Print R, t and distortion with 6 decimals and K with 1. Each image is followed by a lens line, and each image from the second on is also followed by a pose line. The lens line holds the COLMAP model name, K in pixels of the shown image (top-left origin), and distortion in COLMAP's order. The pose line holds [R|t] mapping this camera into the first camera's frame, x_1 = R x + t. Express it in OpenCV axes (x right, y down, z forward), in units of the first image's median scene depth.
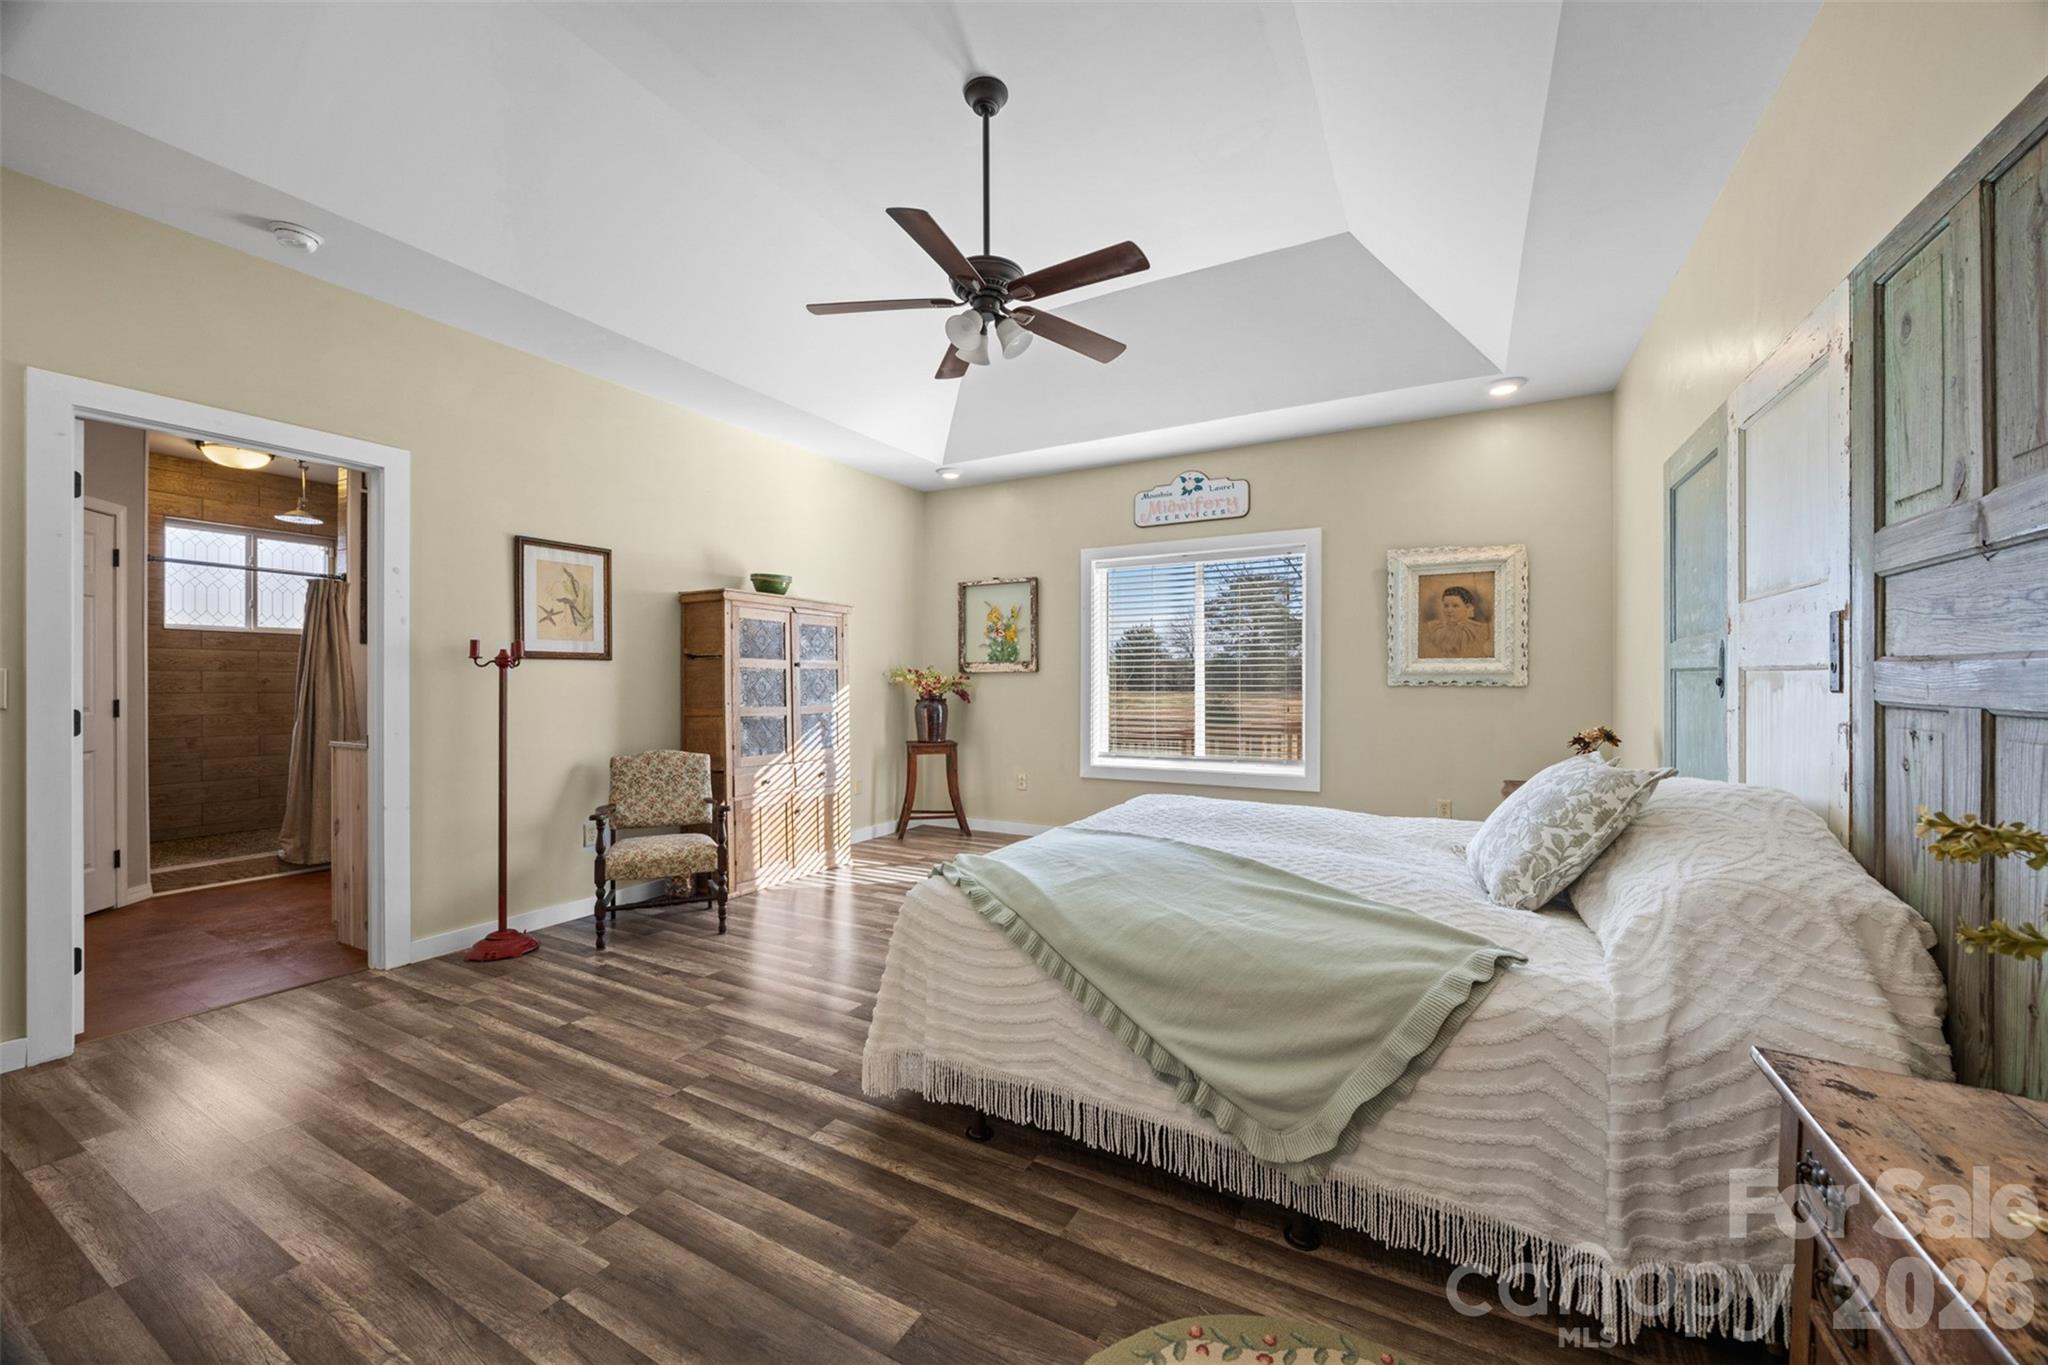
lens RADIAL K [[776.6, 0, 1018.2], [0, 776.6, 678.5], [0, 0, 1]] dist [-0.001349, 0.000004]
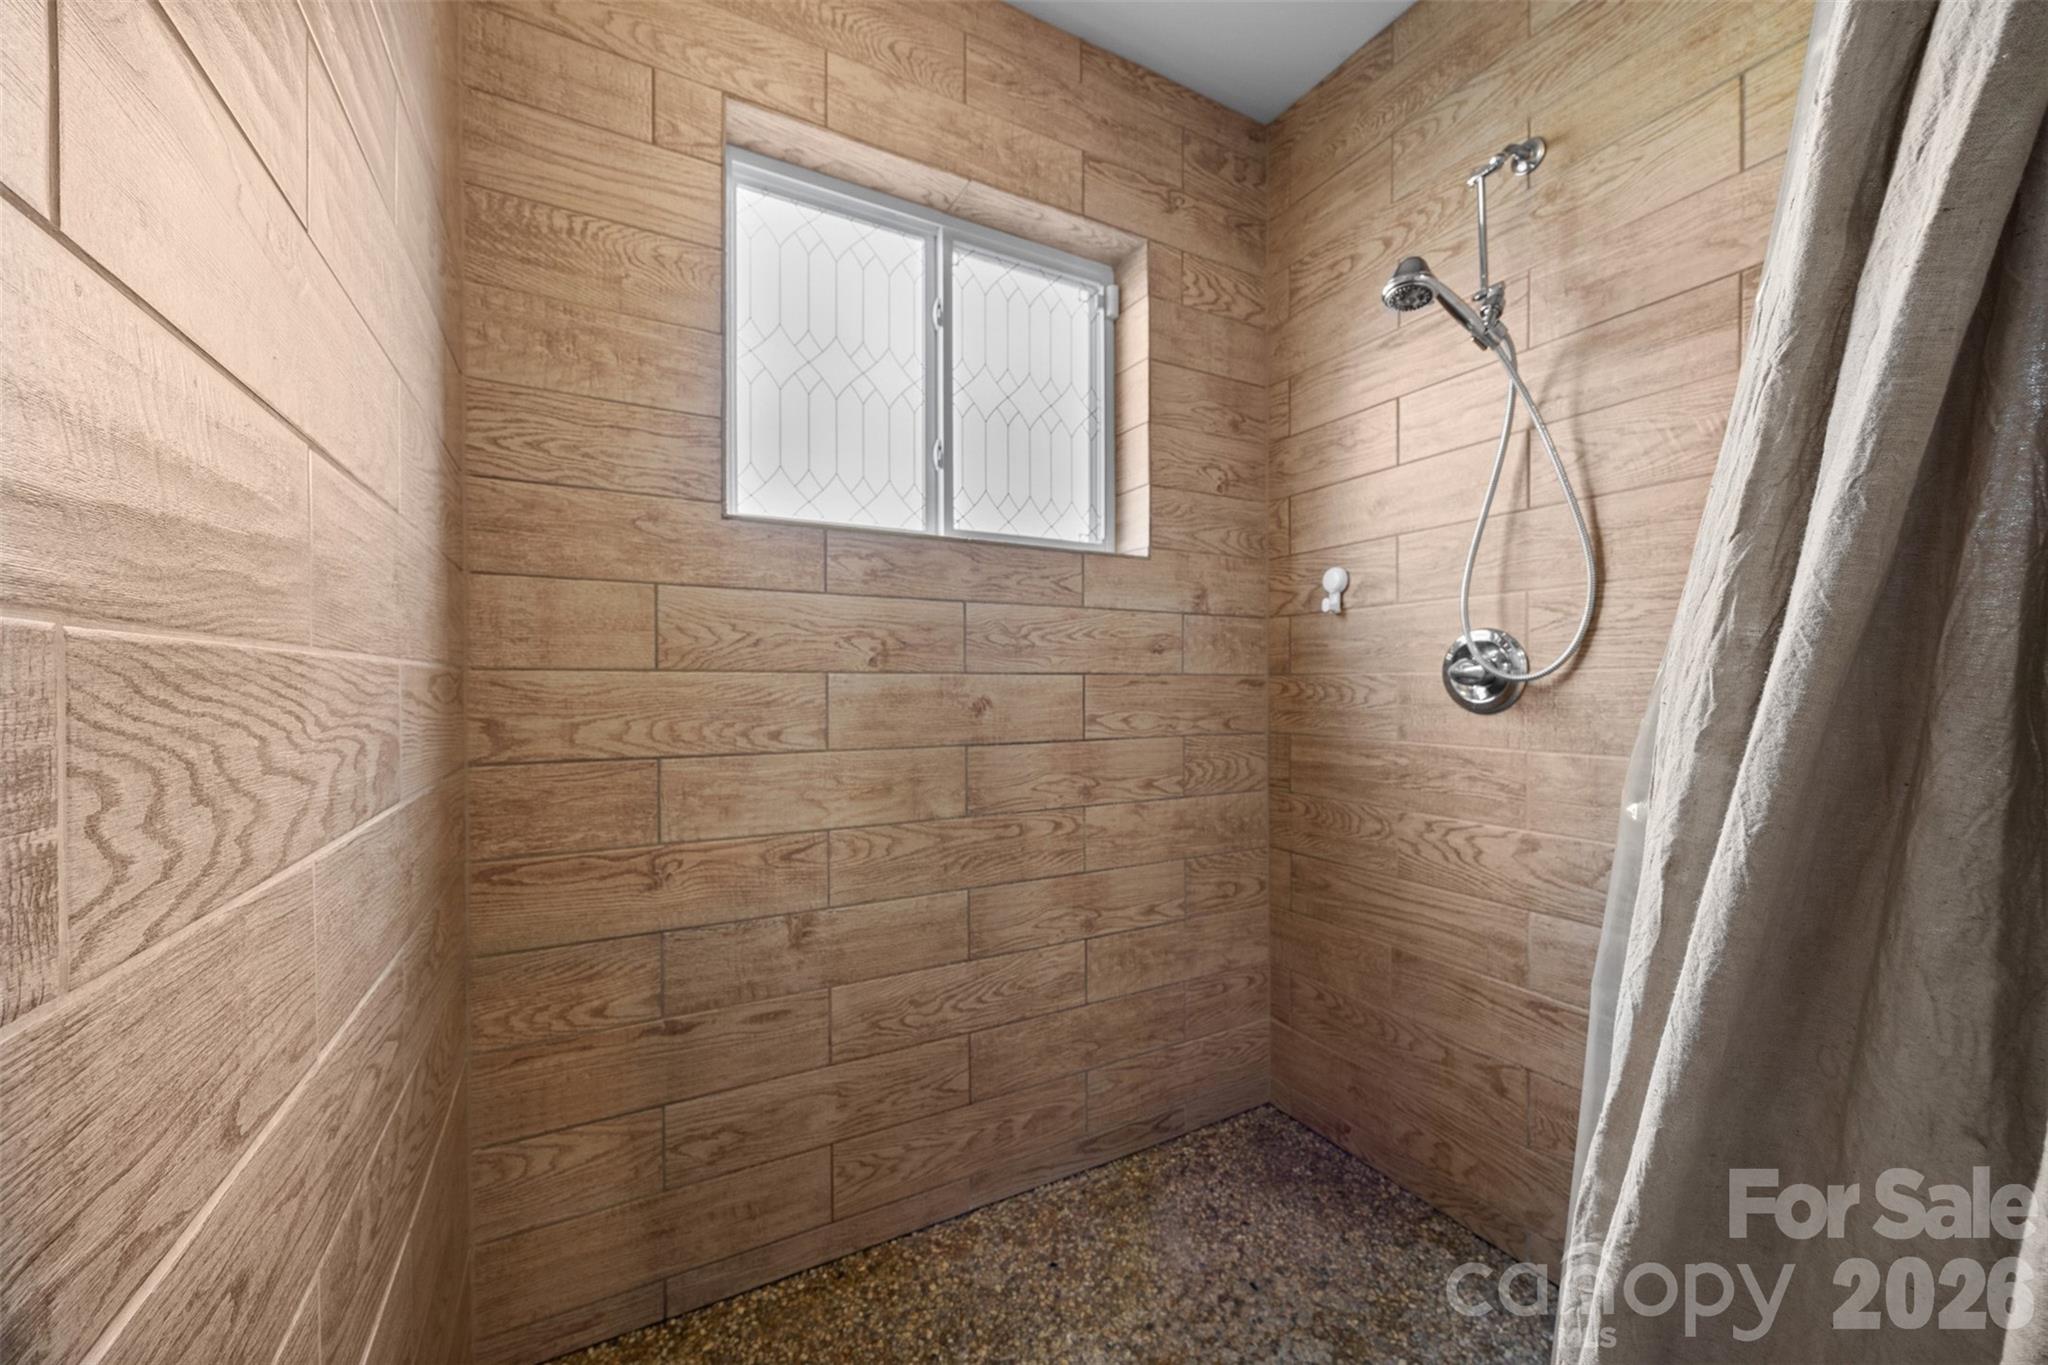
lens RADIAL K [[776.6, 0, 1025.9], [0, 776.6, 685.1], [0, 0, 1]] dist [-0.001349, 0.000004]
pose [[0.849523, -0.001977, -0.527548, -0.827628], [0.004612, 0.999983, 0.003679, -0.005400], [0.527531, -0.005558, 0.849517, 0.784088]]
